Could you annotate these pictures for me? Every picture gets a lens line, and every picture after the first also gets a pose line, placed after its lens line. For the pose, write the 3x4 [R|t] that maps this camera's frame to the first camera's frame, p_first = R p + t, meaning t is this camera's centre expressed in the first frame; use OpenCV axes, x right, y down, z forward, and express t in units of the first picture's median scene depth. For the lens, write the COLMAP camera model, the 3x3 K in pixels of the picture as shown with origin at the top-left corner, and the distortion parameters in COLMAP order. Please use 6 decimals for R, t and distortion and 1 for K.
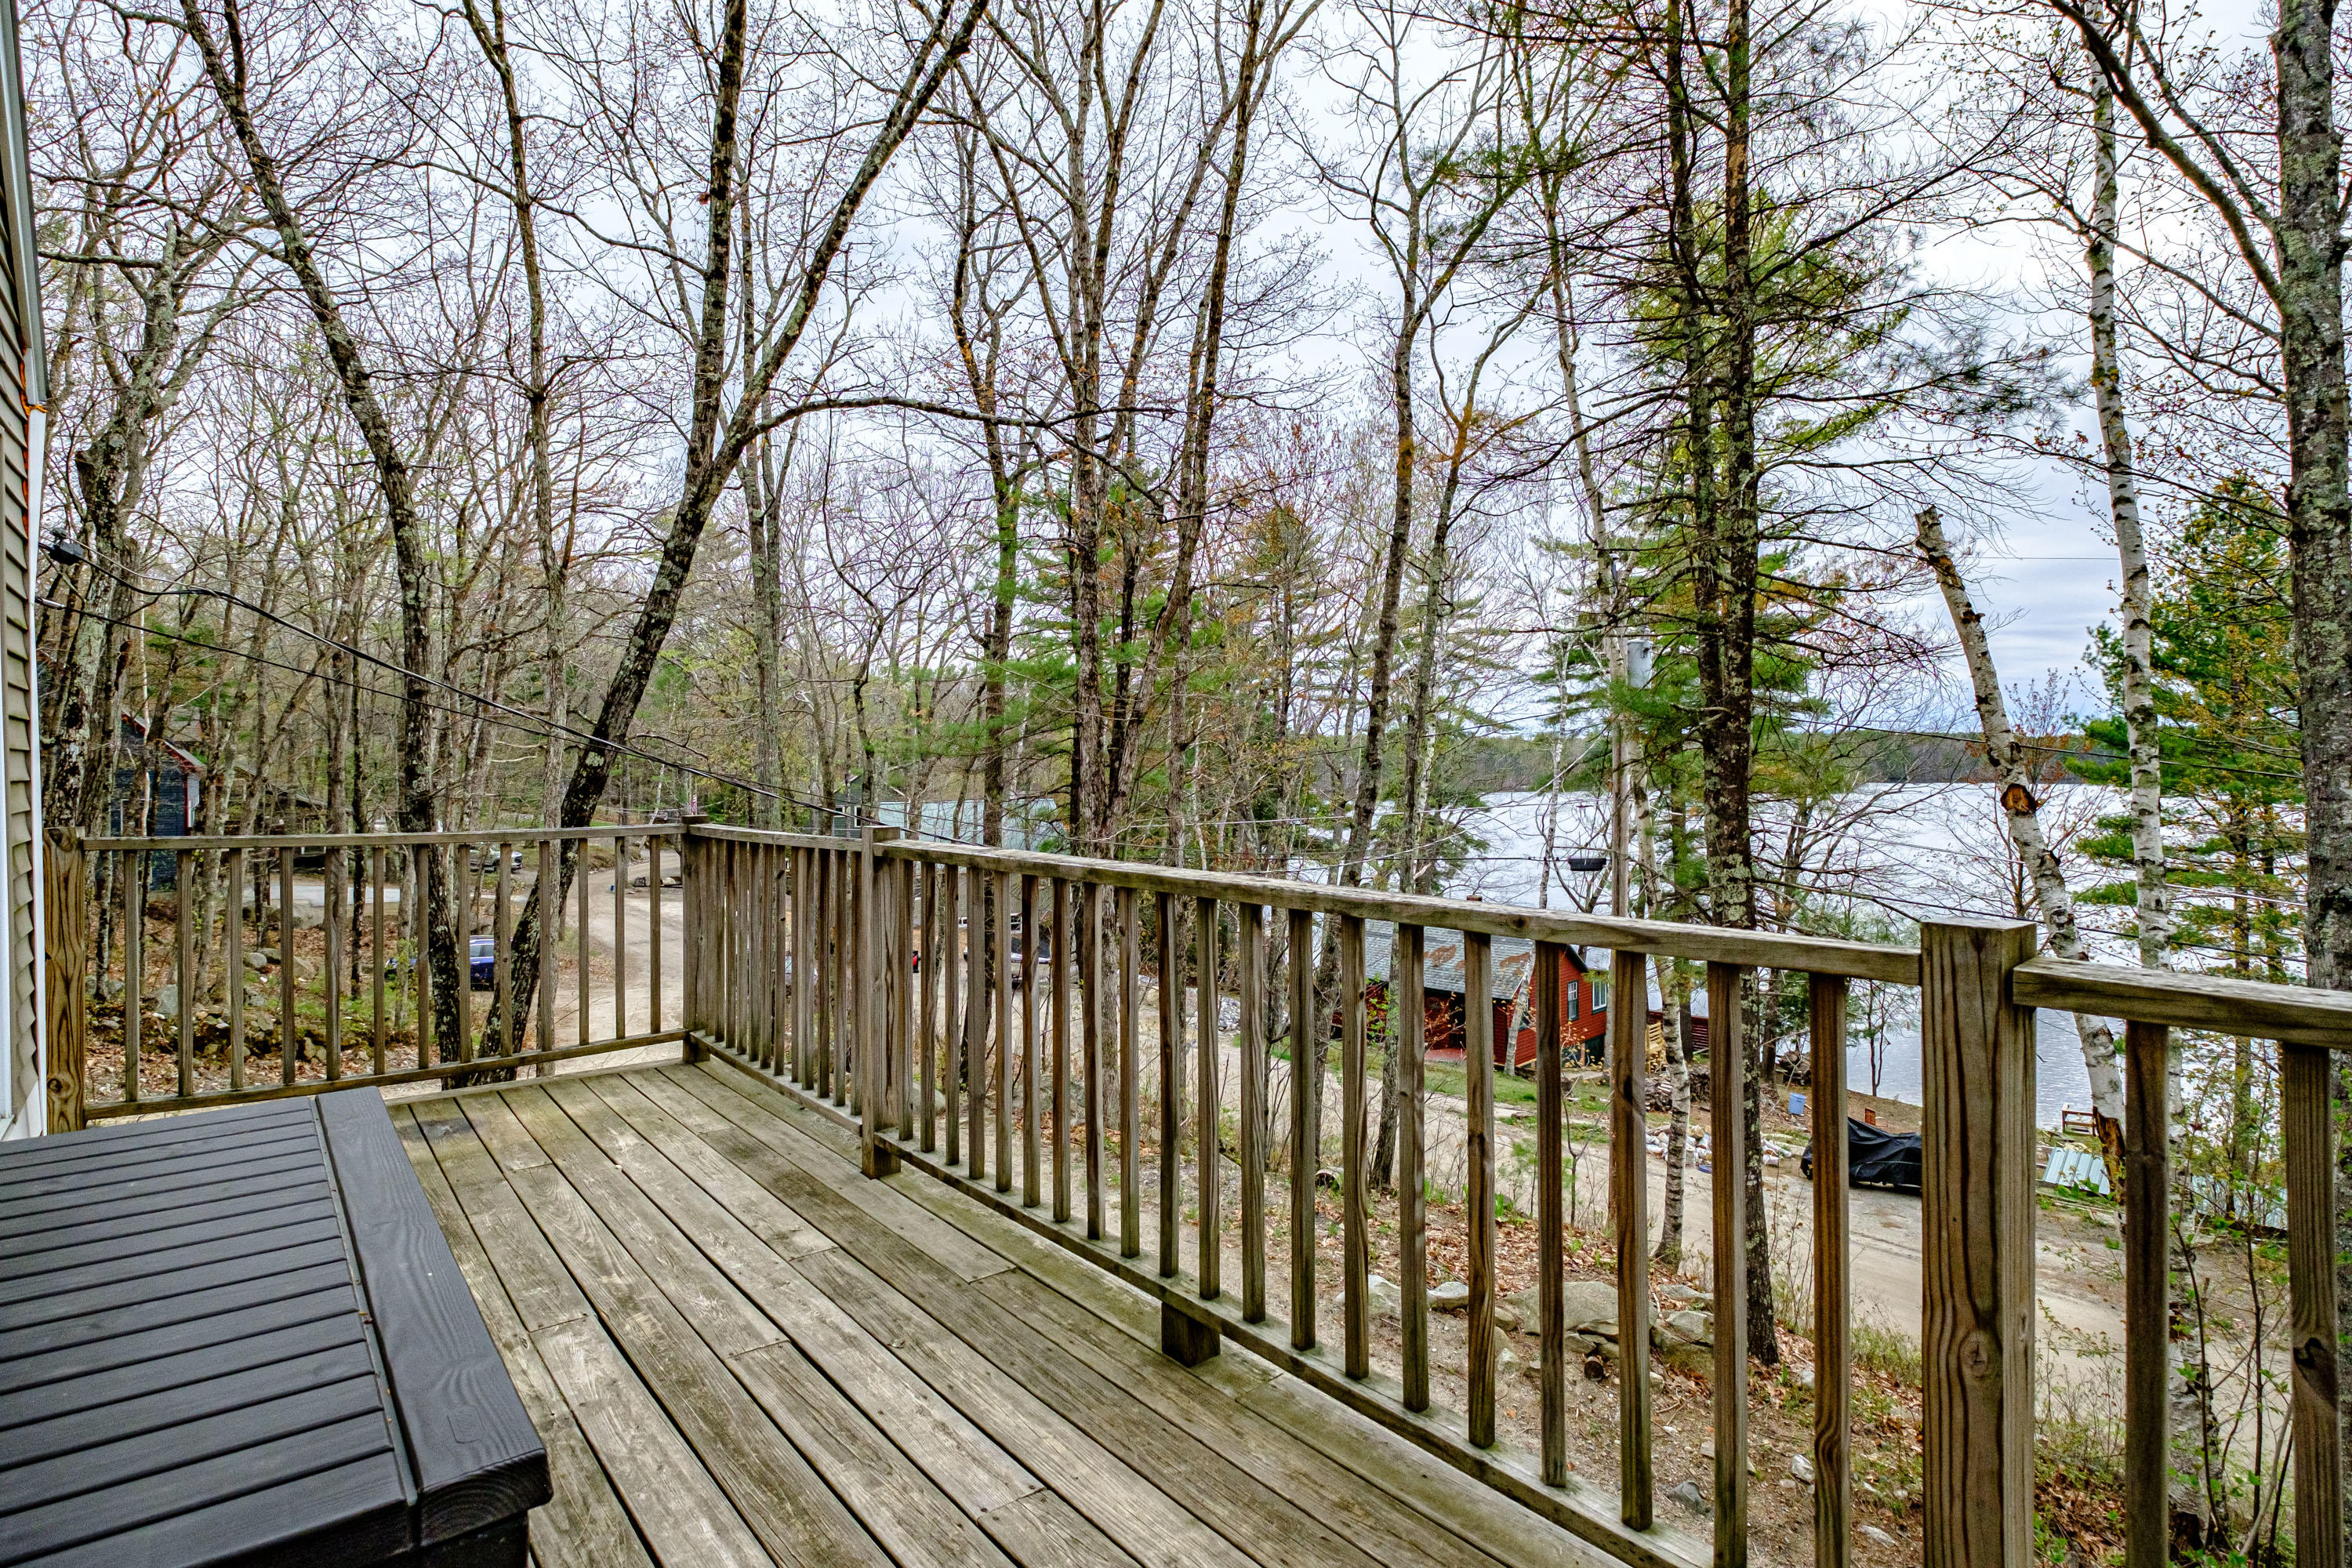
lens RADIAL K [[1194.6, 0, 1194.3], [0, 1194.6, 768.1], [0, 0, 1]] dist [-0.001755, -0.002428]
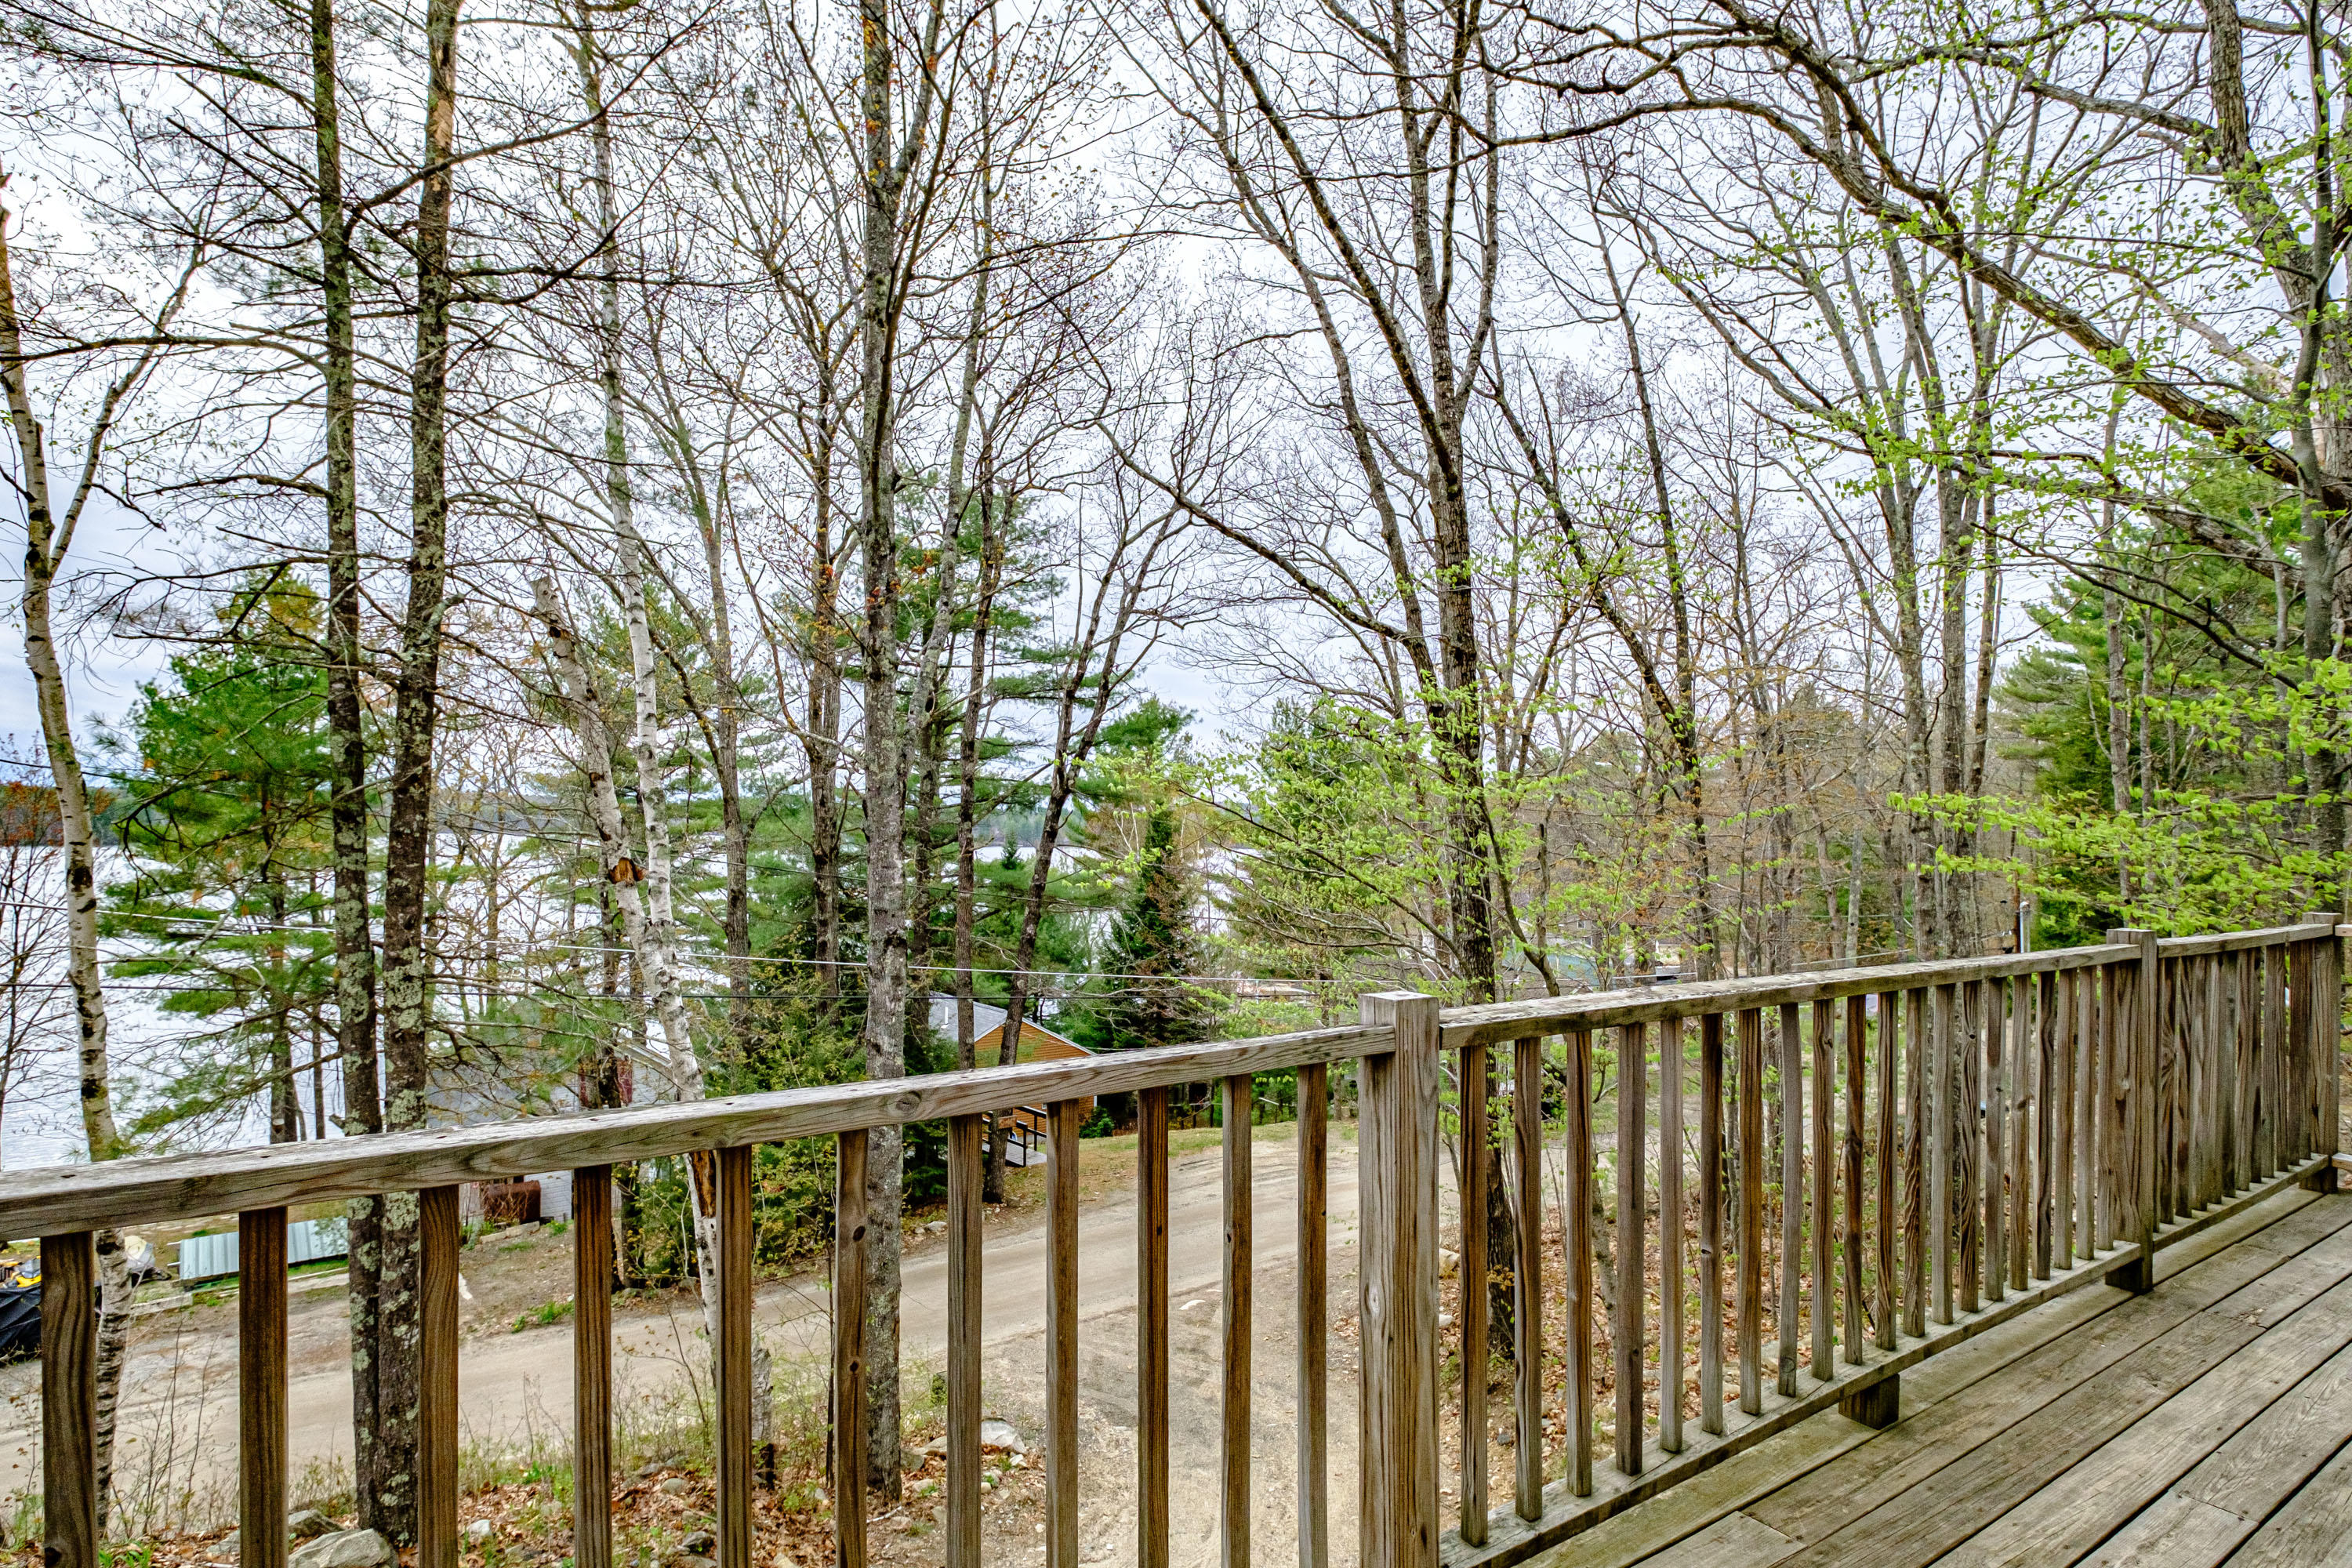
lens RADIAL K [[1194.6, 0, 1184.8], [0, 1194.6, 851.6], [0, 0, 1]] dist [-0.001755, -0.002428]
pose [[0.098540, -0.005311, 0.995119, -0.302115], [-0.008935, 0.999941, 0.006222, -0.001528], [-0.995093, -0.009504, 0.098487, 0.410771]]
